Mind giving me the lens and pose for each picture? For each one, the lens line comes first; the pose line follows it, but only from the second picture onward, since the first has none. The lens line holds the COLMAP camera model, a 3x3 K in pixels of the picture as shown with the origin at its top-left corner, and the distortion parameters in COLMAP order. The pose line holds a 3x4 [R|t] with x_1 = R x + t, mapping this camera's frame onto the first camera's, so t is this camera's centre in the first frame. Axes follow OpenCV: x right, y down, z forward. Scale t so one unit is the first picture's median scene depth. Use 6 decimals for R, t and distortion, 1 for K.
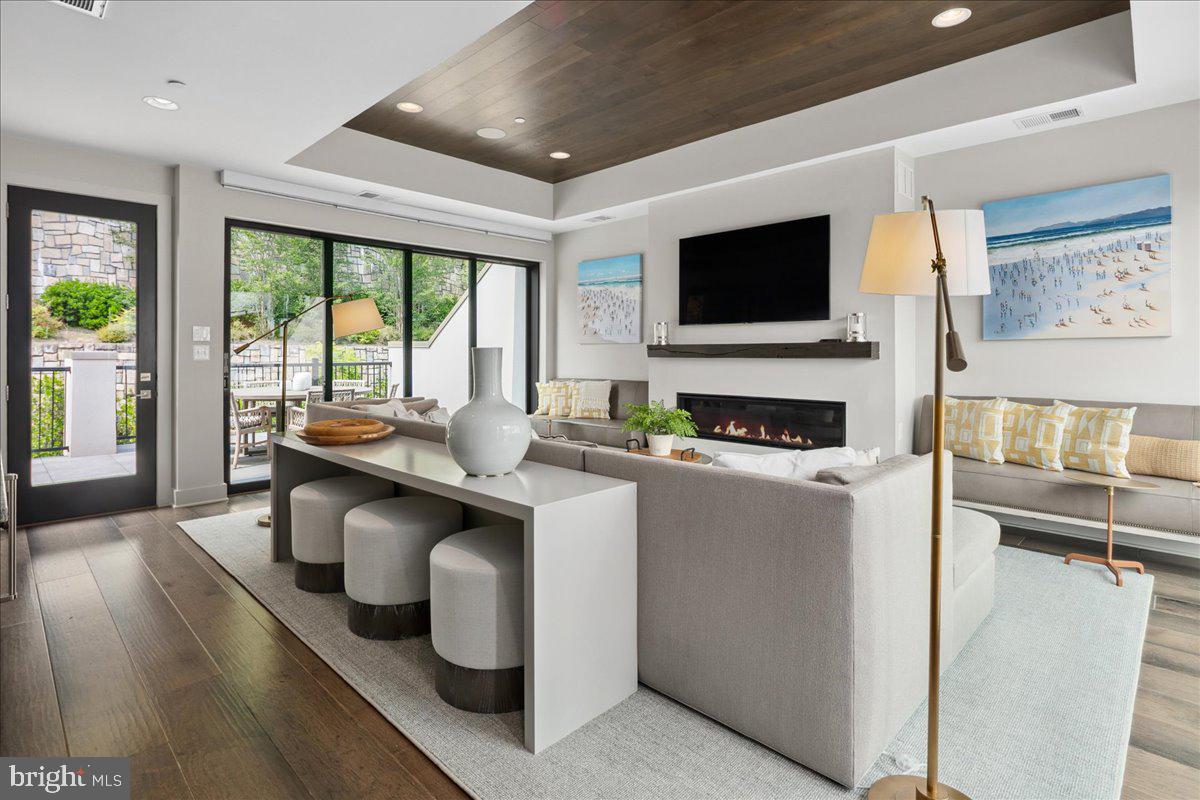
lens RADIAL K [[580.6, 0, 593.2], [0, 580.6, 352.7], [0, 0, 1]] dist [-0.001585, -0.001974]
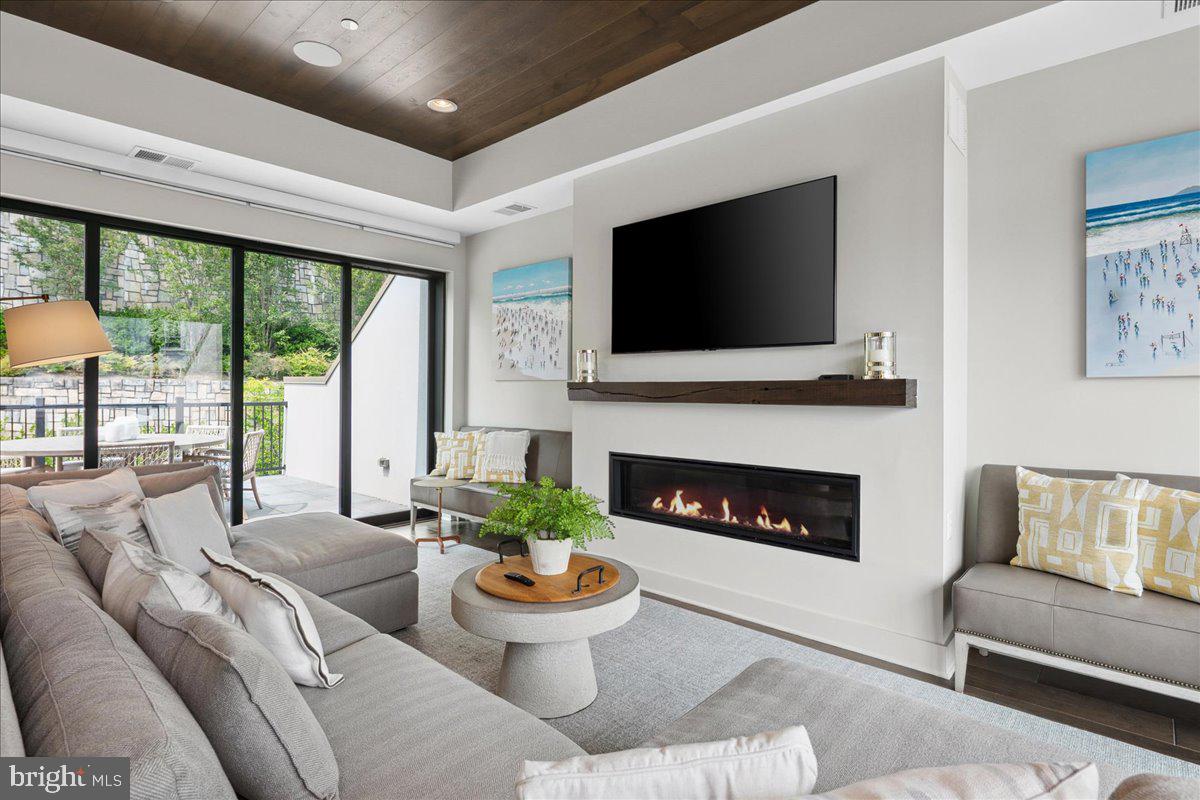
lens RADIAL K [[580.6, 0, 598.8], [0, 580.6, 396.3], [0, 0, 1]] dist [-0.001585, -0.001974]
pose [[0.999166, 0.004063, 0.040620, 0.089676], [-0.004503, 0.999932, 0.010730, -0.004020], [-0.040573, -0.010904, 0.999117, 0.269580]]
